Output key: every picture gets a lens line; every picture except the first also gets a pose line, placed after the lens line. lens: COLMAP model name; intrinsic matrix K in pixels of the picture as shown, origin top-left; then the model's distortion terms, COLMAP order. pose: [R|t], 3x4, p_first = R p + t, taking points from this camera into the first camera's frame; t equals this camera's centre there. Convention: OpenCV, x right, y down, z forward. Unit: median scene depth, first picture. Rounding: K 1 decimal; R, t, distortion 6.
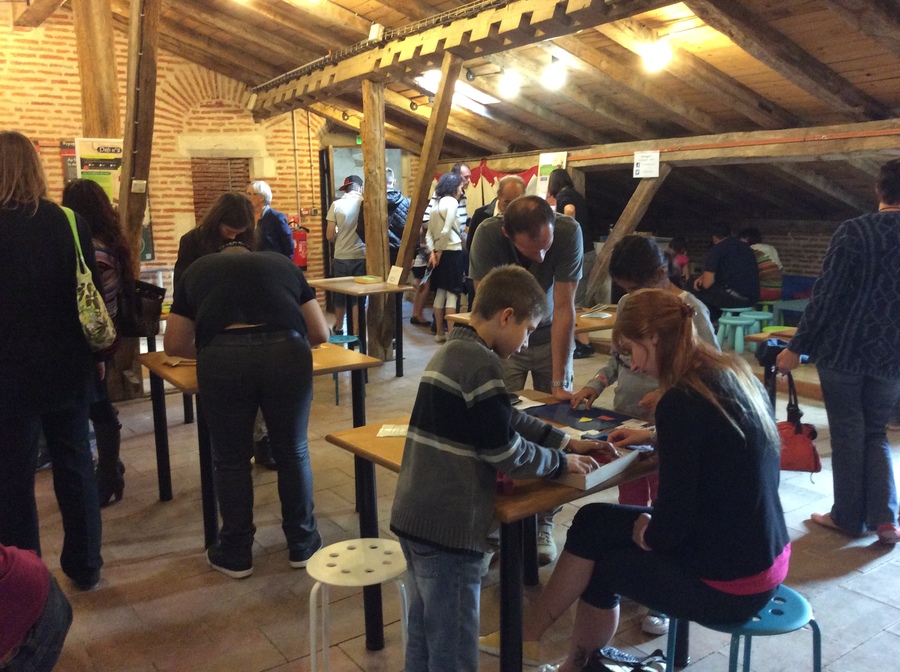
lens RADIAL K [[839.1, 0, 450.2], [0, 839.1, 335.5], [0, 0, 1]] dist [-0.020246, 0.000000]
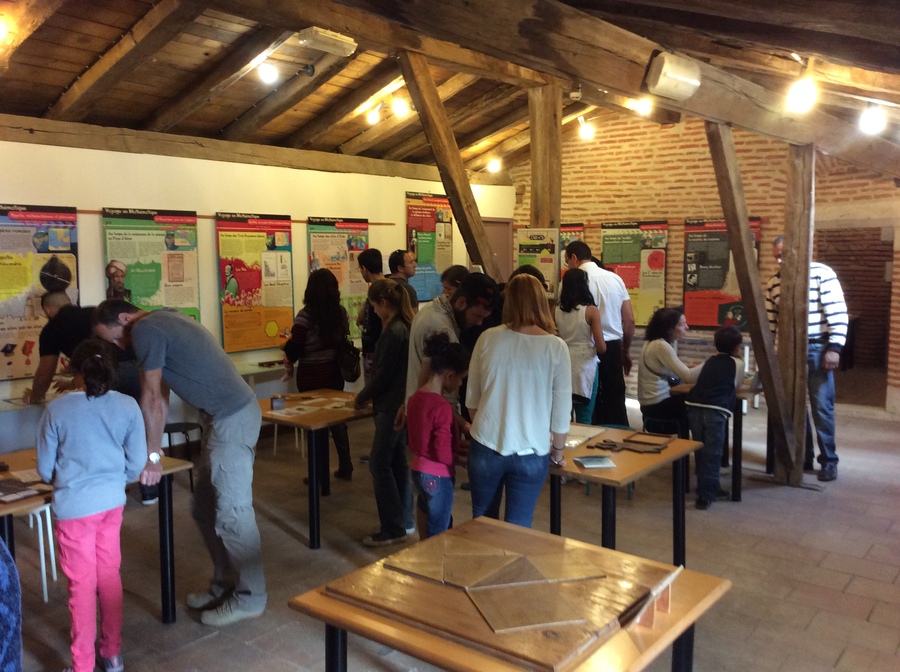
lens RADIAL K [[839.1, 0, 450.3], [0, 839.1, 337.0], [0, 0, 1]] dist [-0.020246, 0.000000]
pose [[0.295407, 0.102447, -0.949863, 0.530028], [-0.154297, 0.986298, 0.058390, -0.093426], [0.942829, 0.129313, 0.307167, 0.373438]]
